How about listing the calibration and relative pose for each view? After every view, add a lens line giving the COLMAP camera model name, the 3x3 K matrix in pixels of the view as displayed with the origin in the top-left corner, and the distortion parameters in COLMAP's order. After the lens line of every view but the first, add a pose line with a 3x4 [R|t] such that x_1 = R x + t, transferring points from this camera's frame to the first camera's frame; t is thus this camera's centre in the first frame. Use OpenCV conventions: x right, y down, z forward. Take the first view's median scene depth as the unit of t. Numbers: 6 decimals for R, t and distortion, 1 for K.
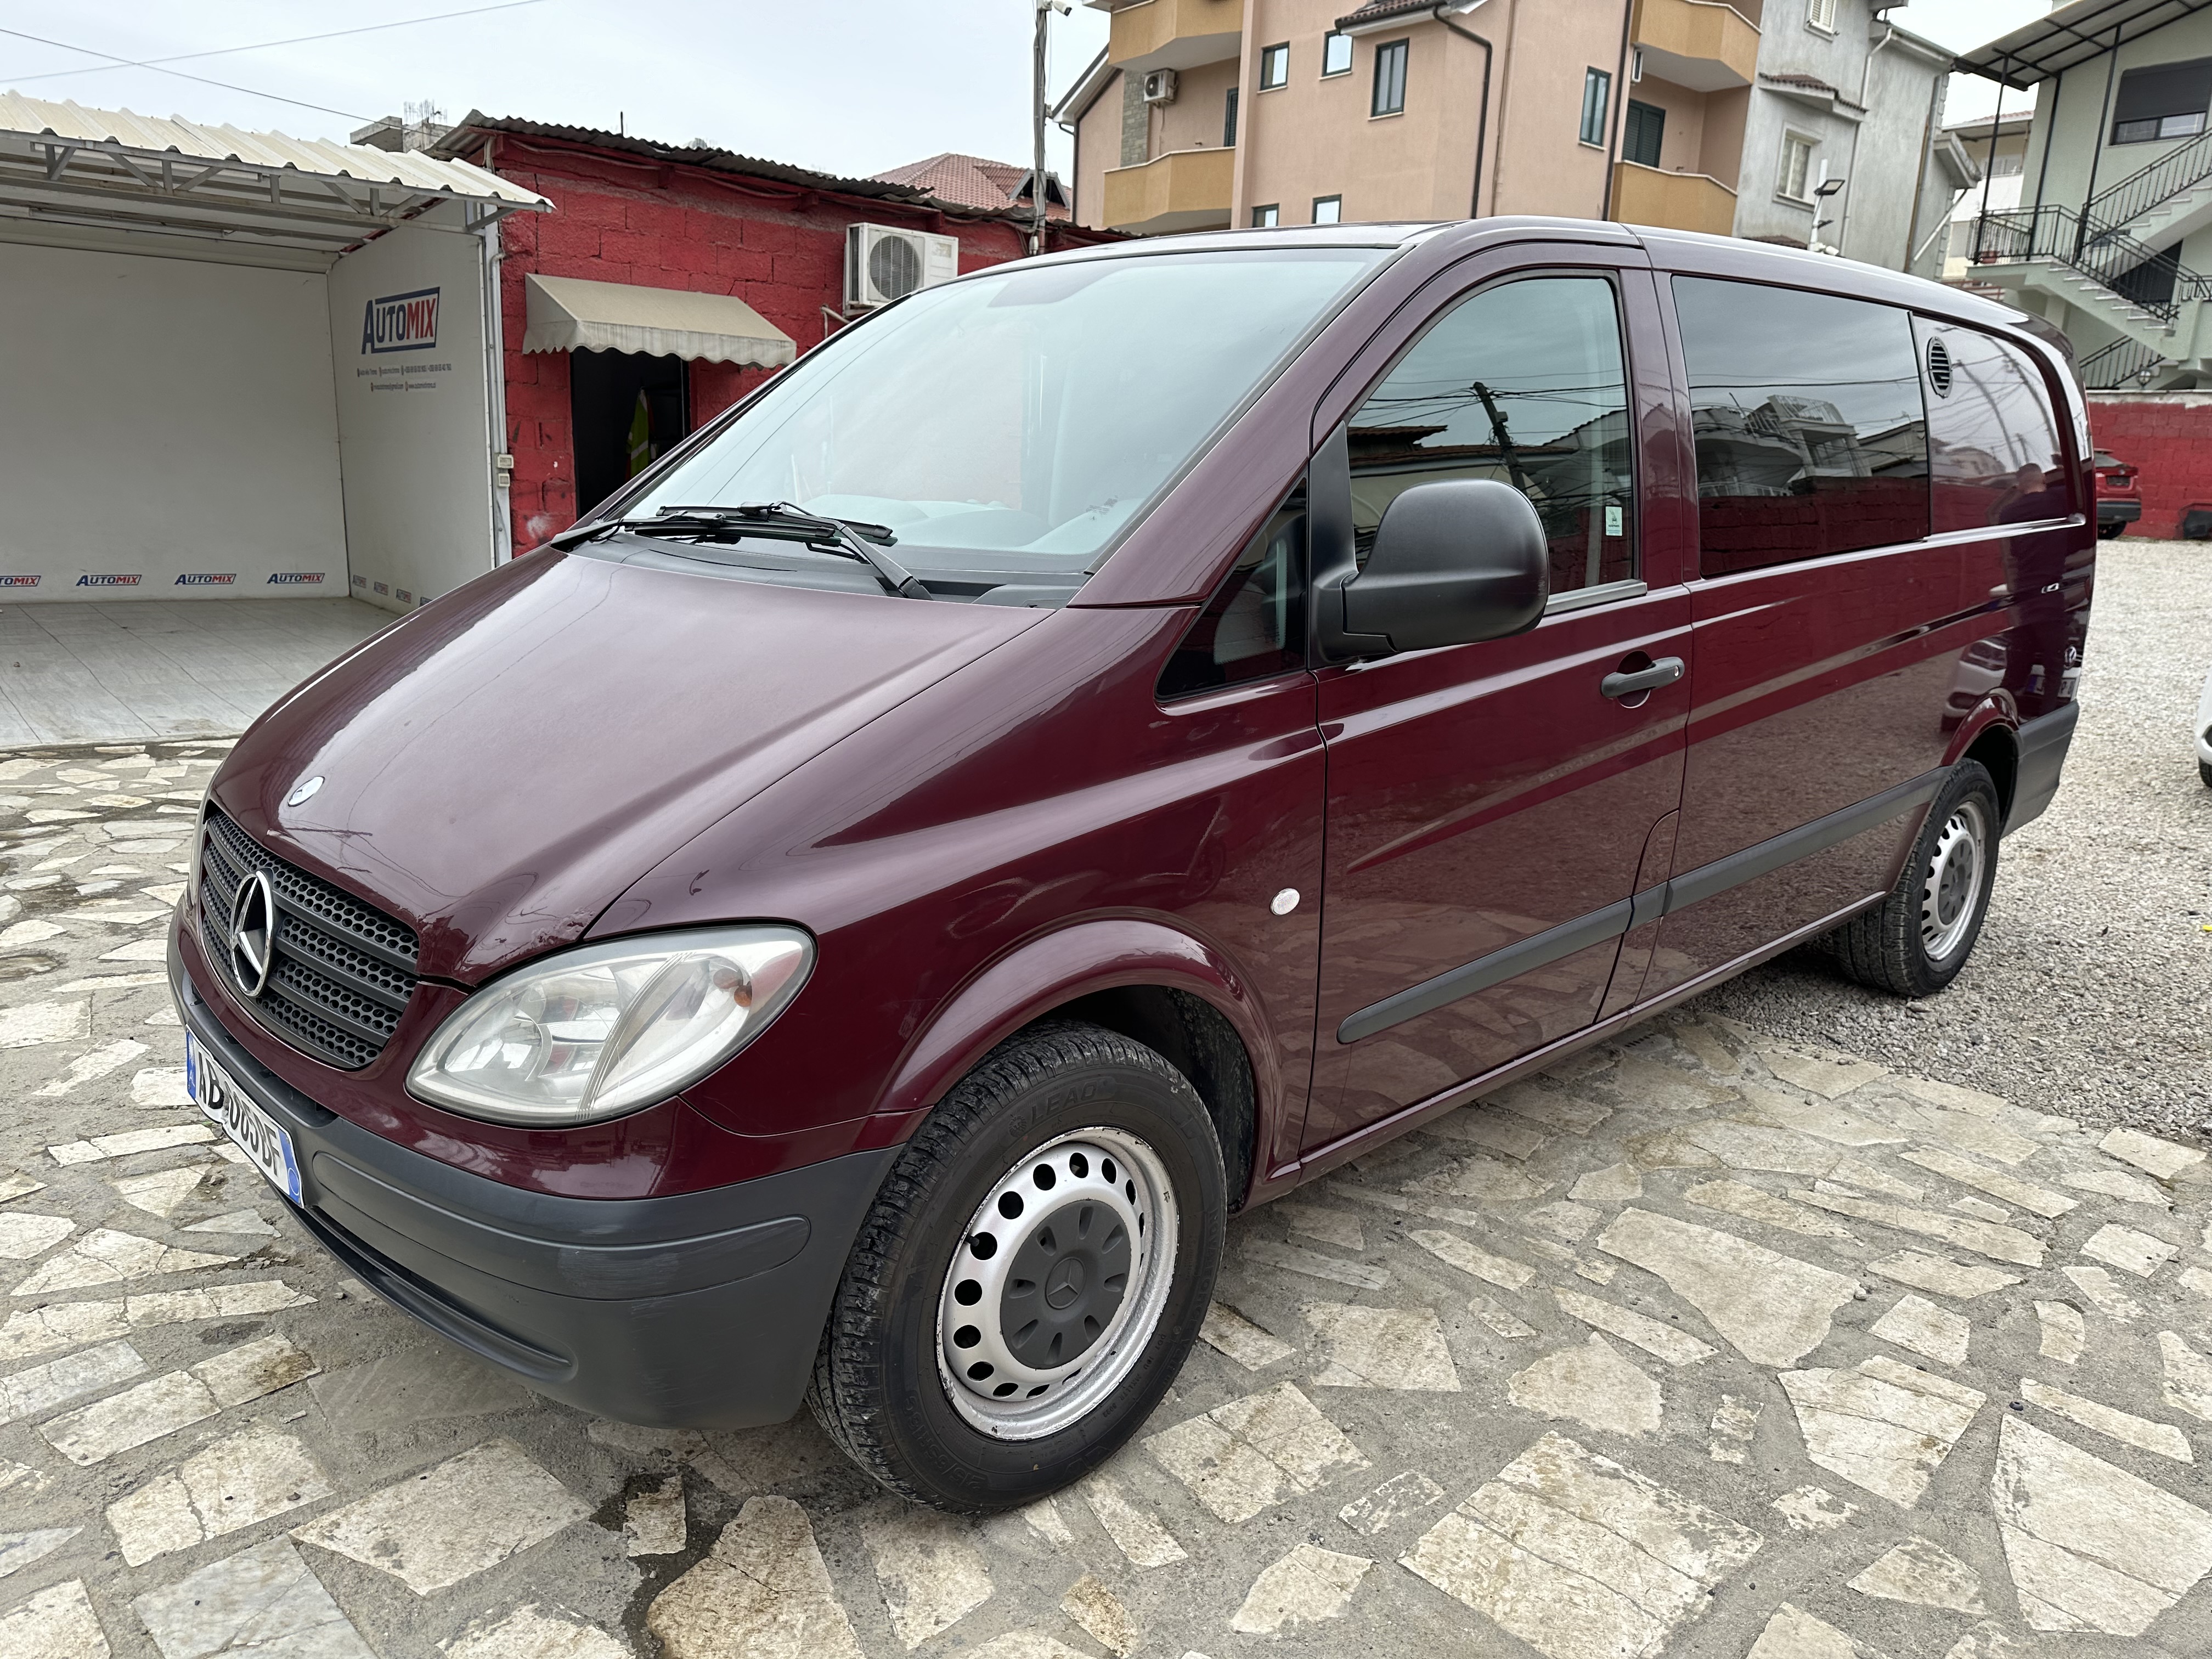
lens RADIAL K [[1634.5, 0, 1115.6], [0, 1634.5, 837.9], [0, 0, 1]] dist [0.029375, -0.000236]
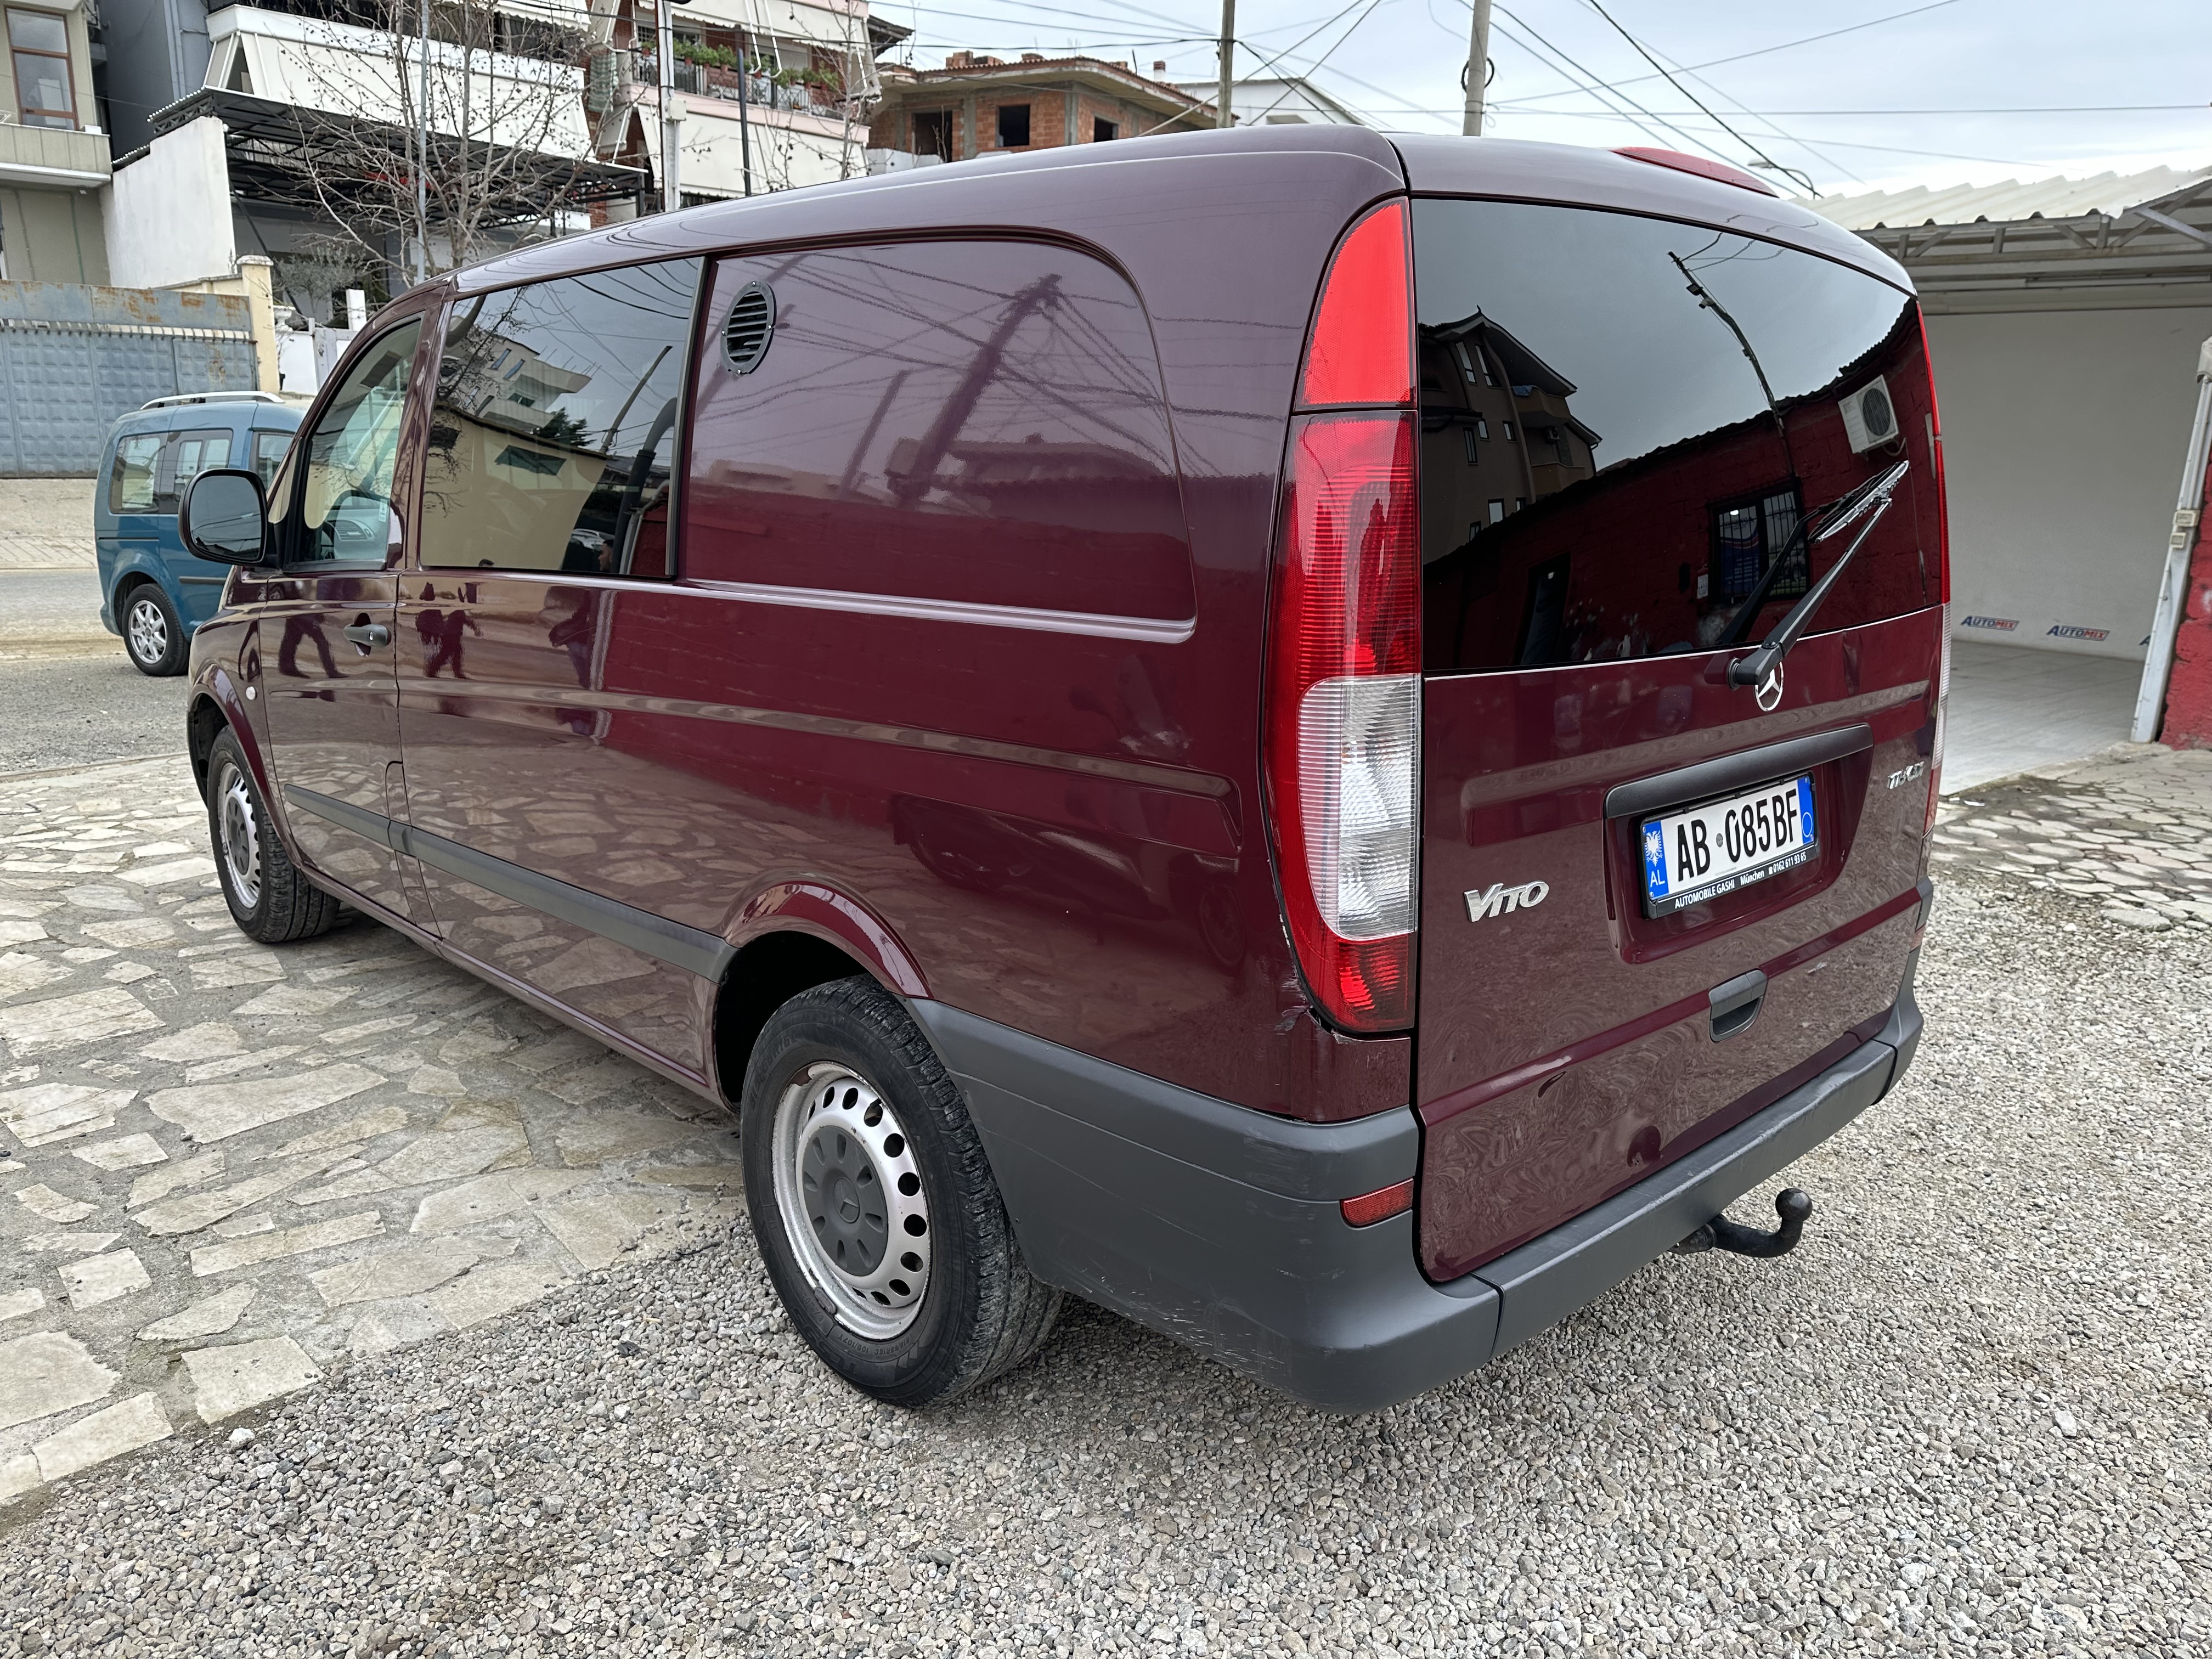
lens RADIAL K [[1634.5, 0, 1119.3], [0, 1634.5, 821.7], [0, 0, 1]] dist [0.029375, -0.000236]
pose [[-0.051607, 0.184284, -0.981517, 1.592264], [-0.237298, 0.952415, 0.191297, -0.353985], [0.970065, 0.242784, -0.005421, 1.629277]]
